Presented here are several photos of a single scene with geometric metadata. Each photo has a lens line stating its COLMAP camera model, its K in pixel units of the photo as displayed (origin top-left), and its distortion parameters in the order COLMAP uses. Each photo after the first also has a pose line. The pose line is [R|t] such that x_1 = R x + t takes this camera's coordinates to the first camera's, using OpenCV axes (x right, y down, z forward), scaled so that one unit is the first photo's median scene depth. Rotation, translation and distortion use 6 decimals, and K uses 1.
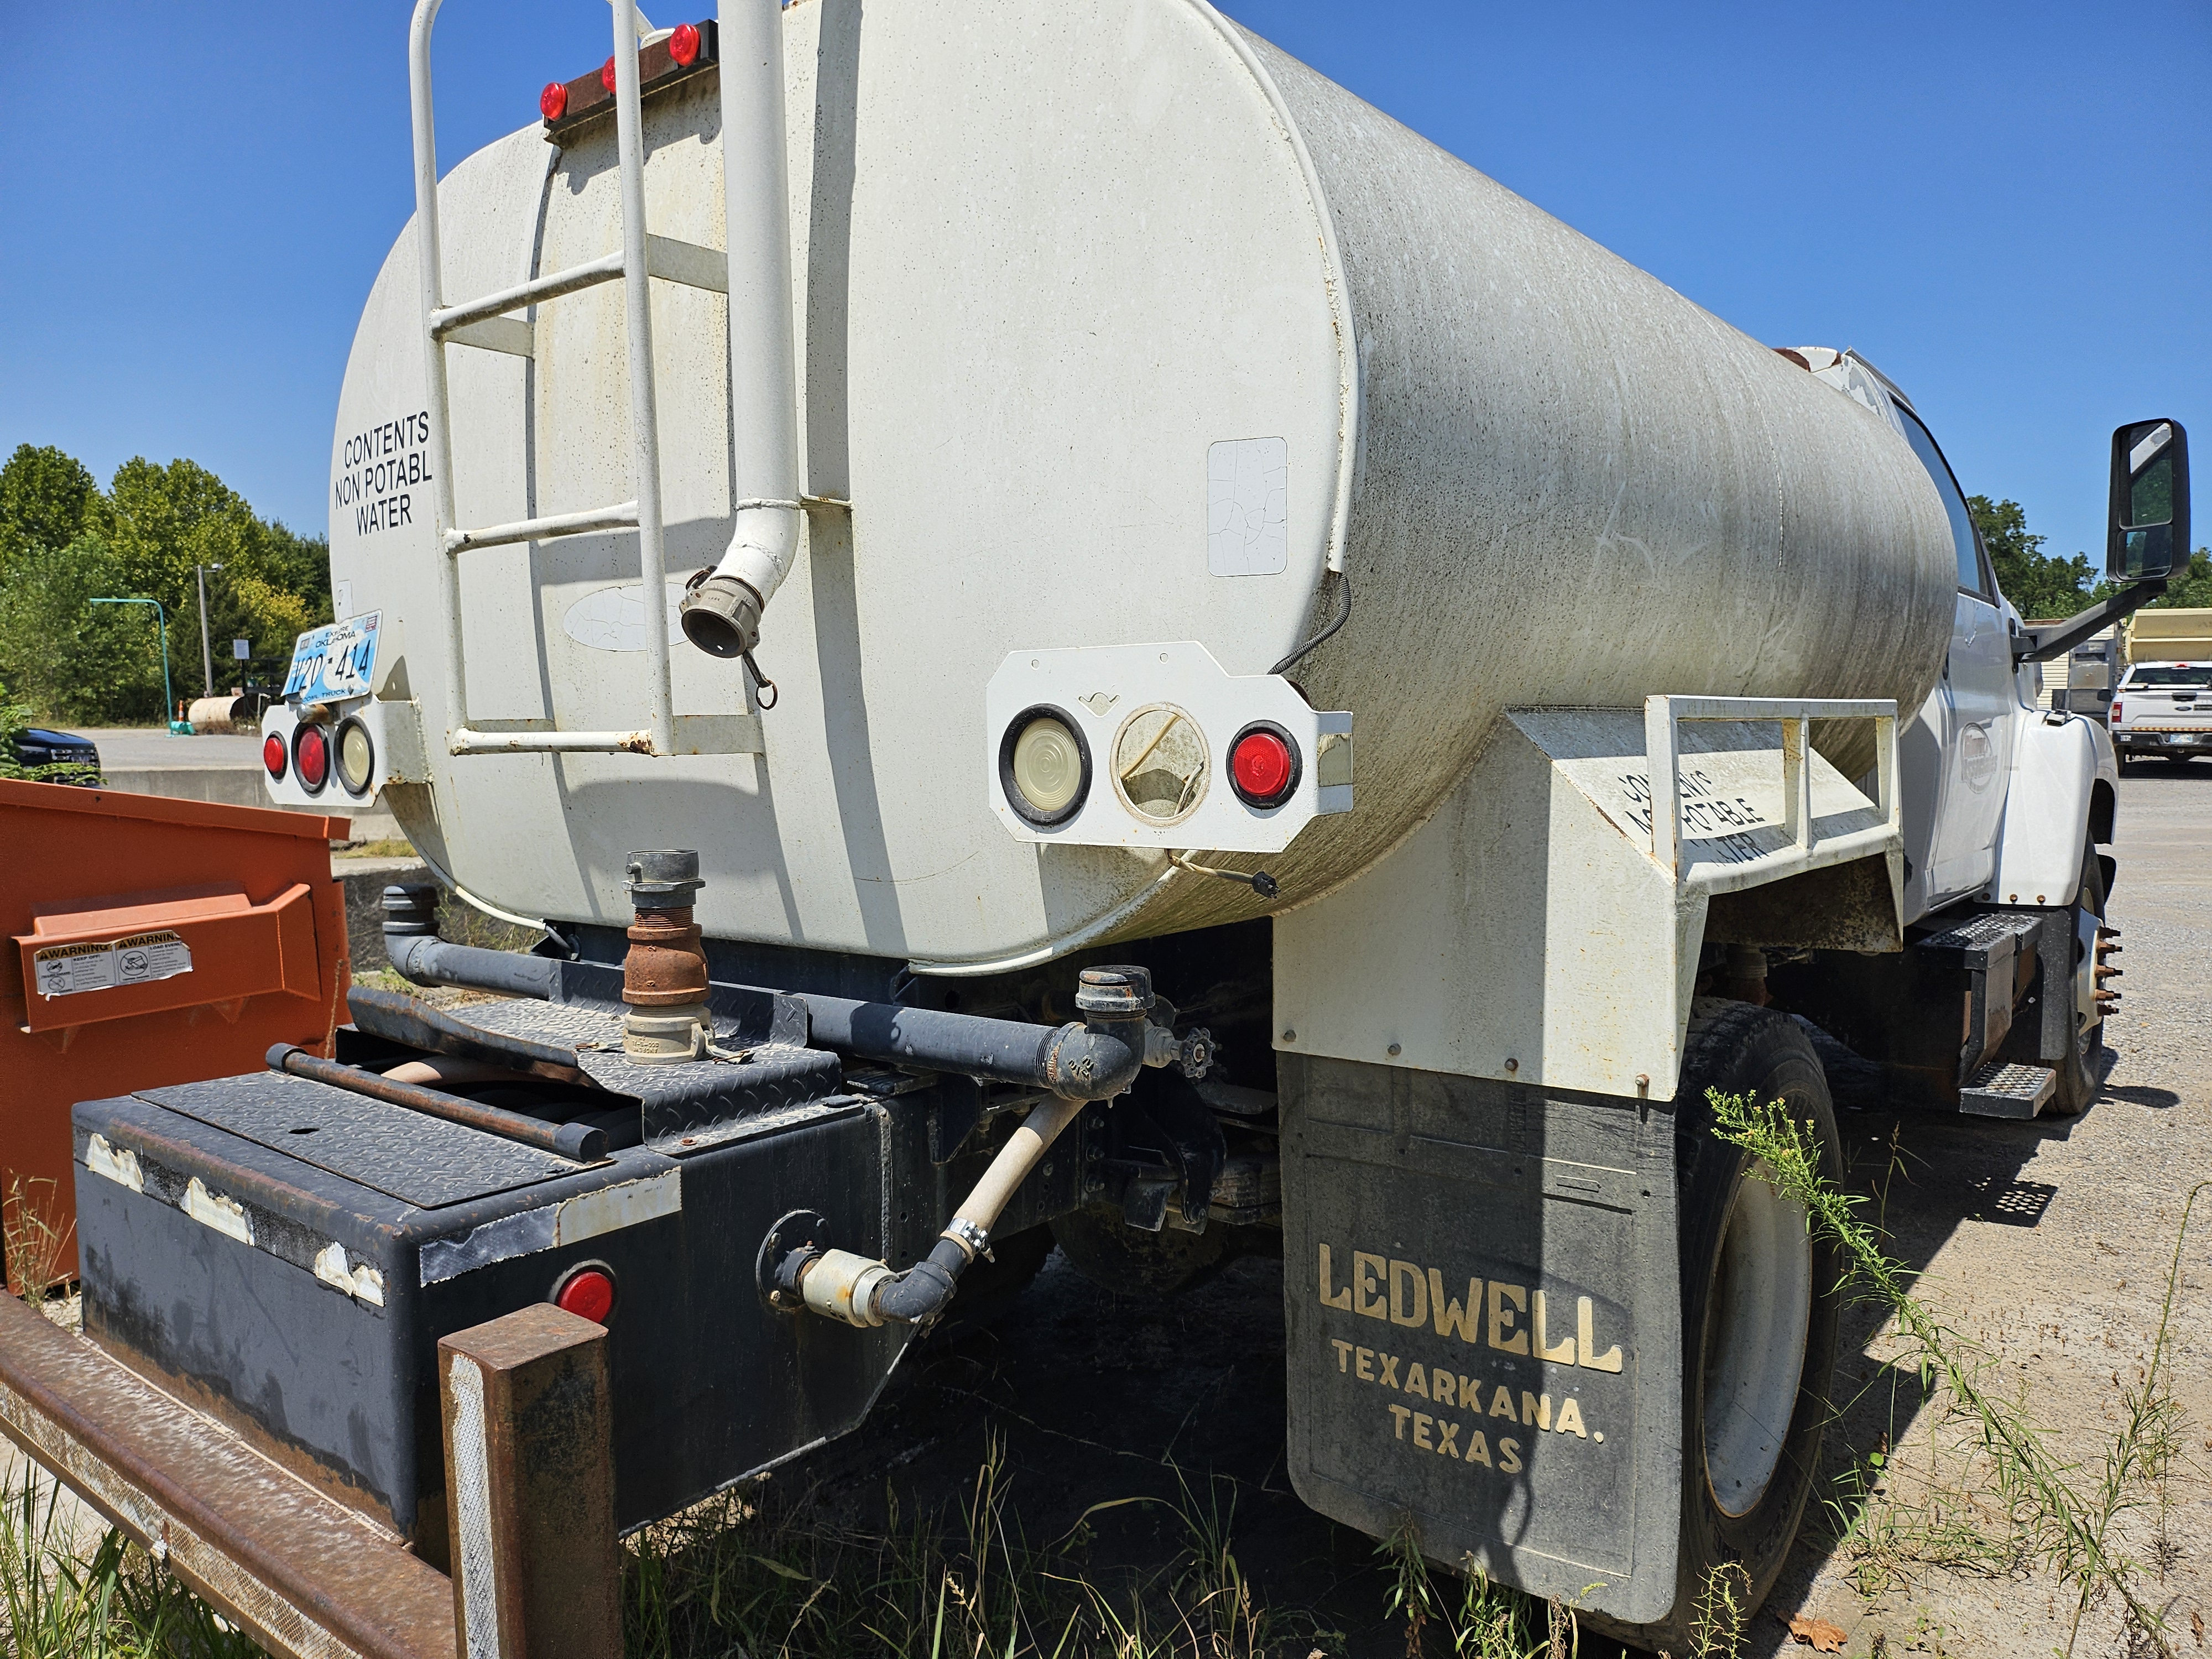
lens RADIAL K [[1571.8, 0, 1101.4], [0, 1571.8, 839.3], [0, 0, 1]] dist [0.026003, -0.032927]
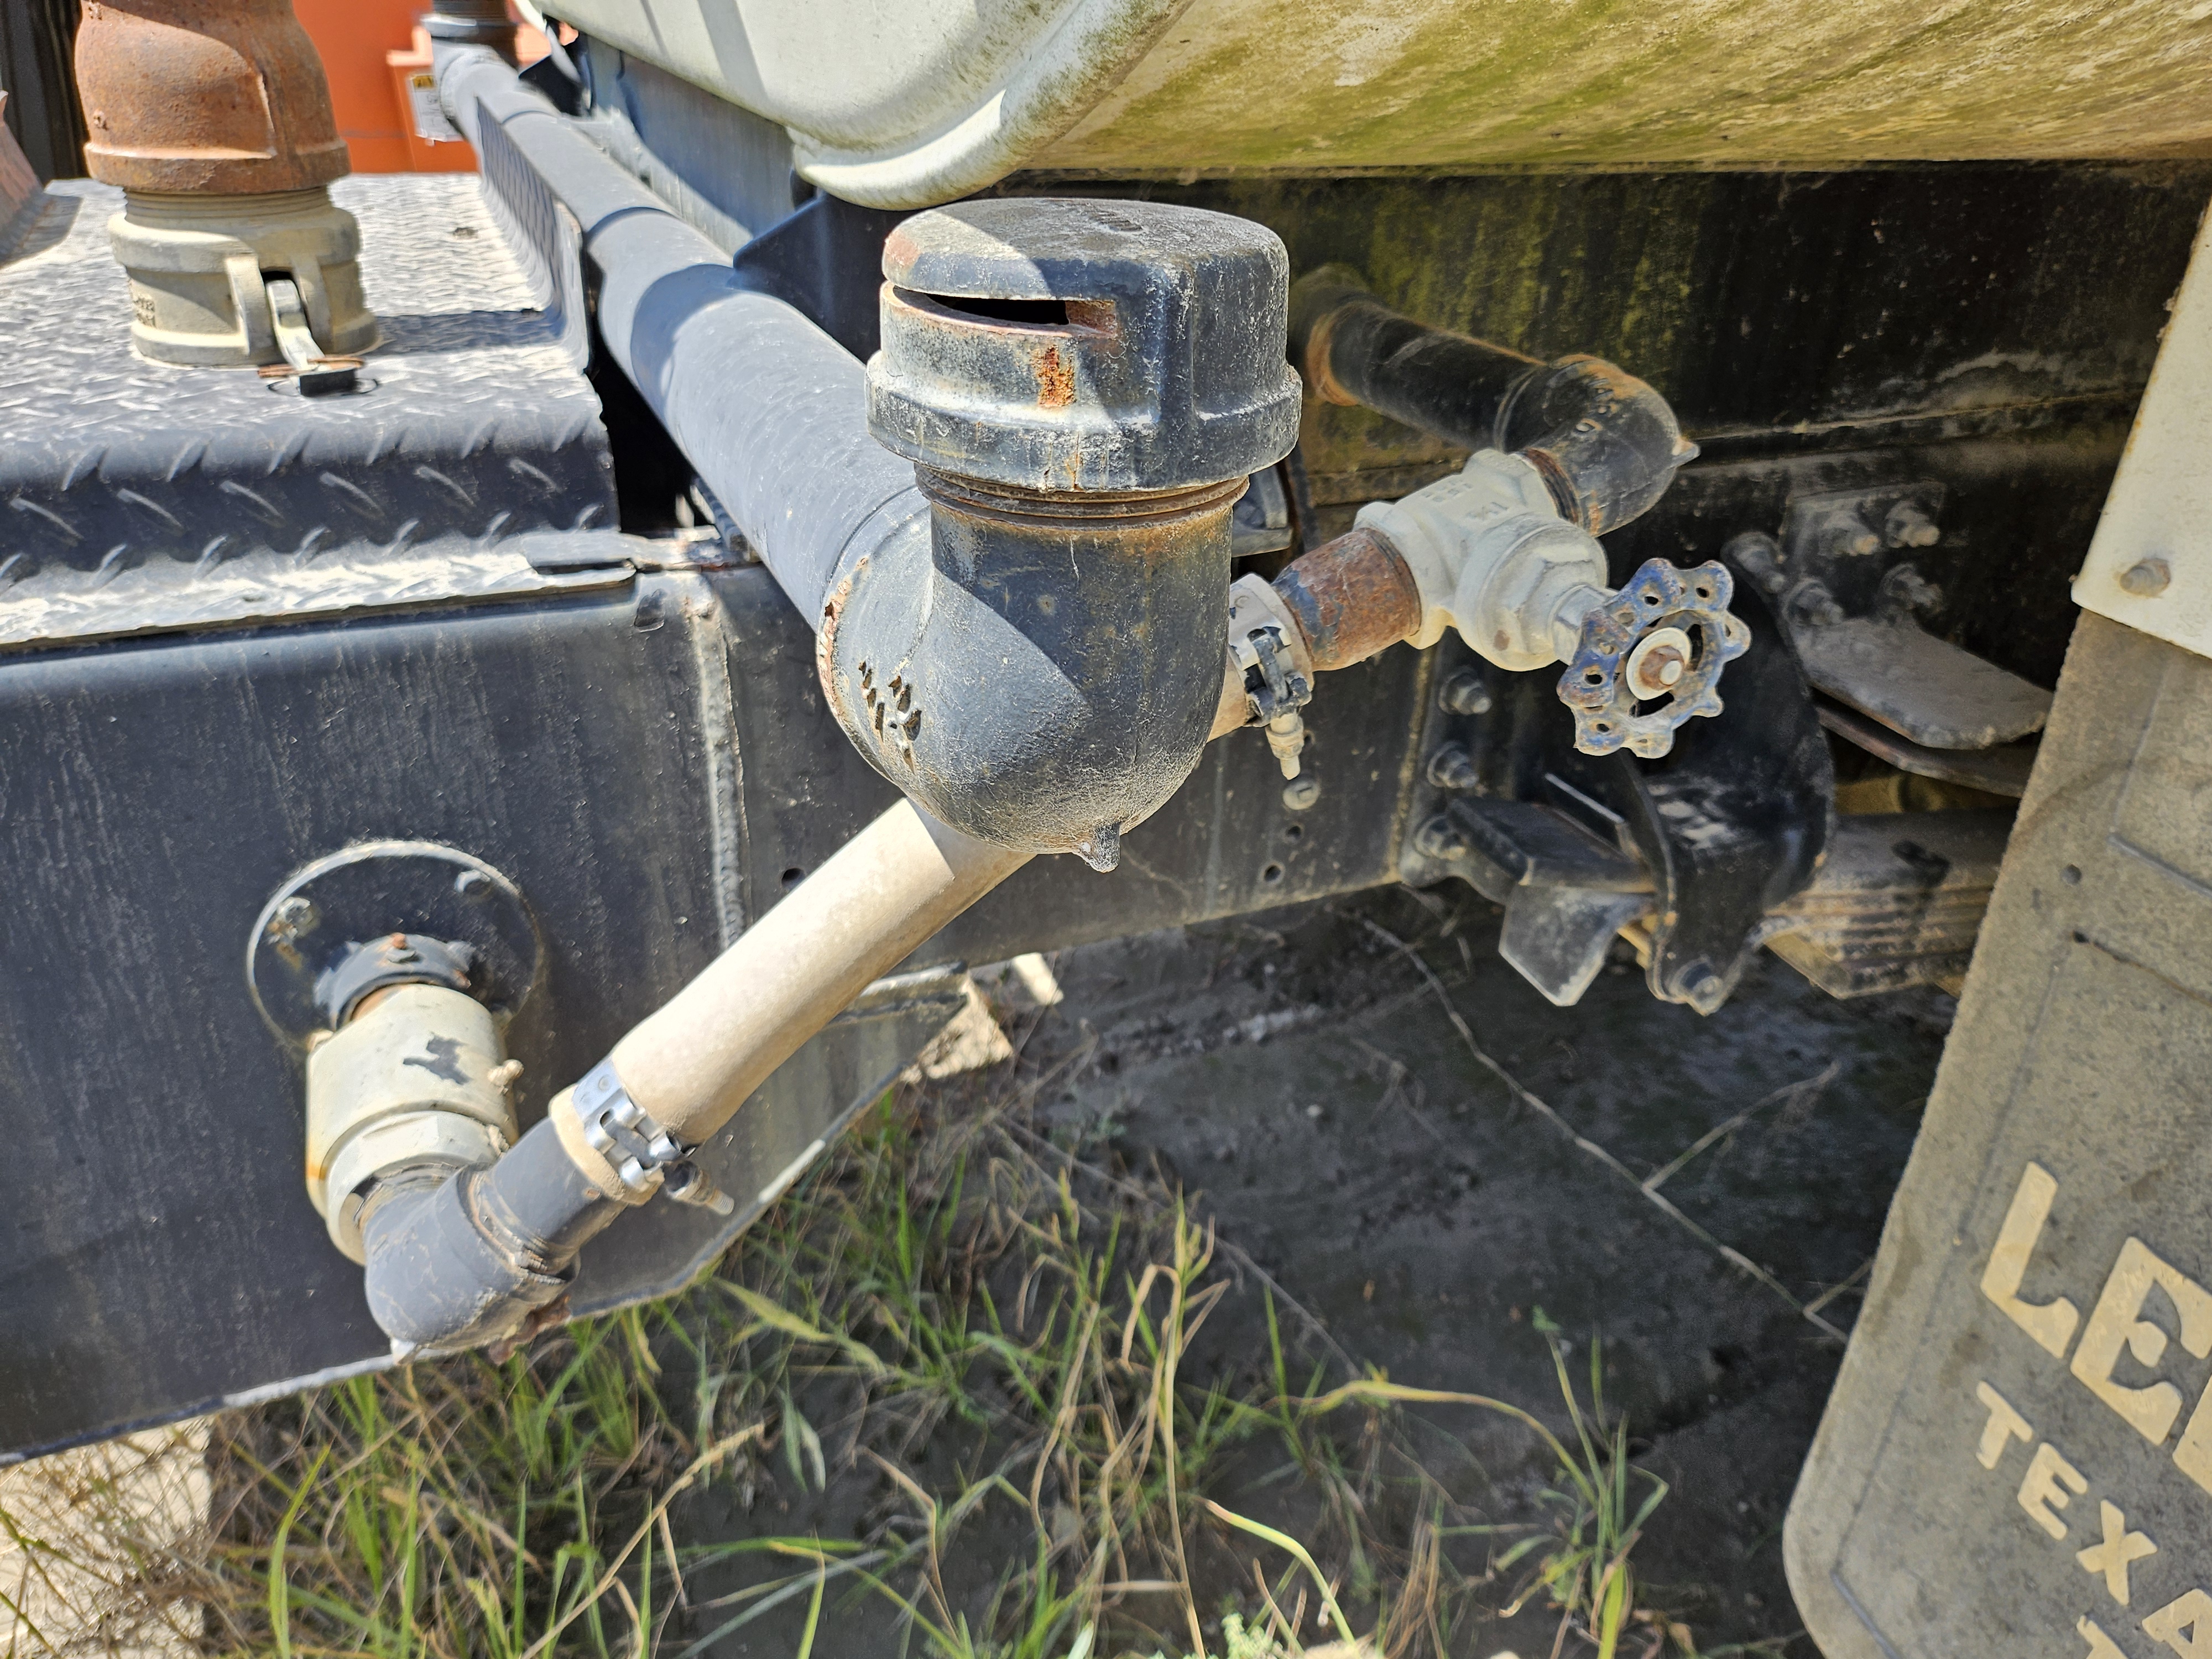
lens RADIAL K [[1571.8, 0, 1138.7], [0, 1571.8, 832.1], [0, 0, 1]] dist [0.026003, -0.032927]
pose [[0.886313, 0.267073, -0.378314, 0.076658], [-0.080321, 0.893216, 0.442396, 0.051067], [0.456068, -0.361715, 0.813120, 0.654269]]
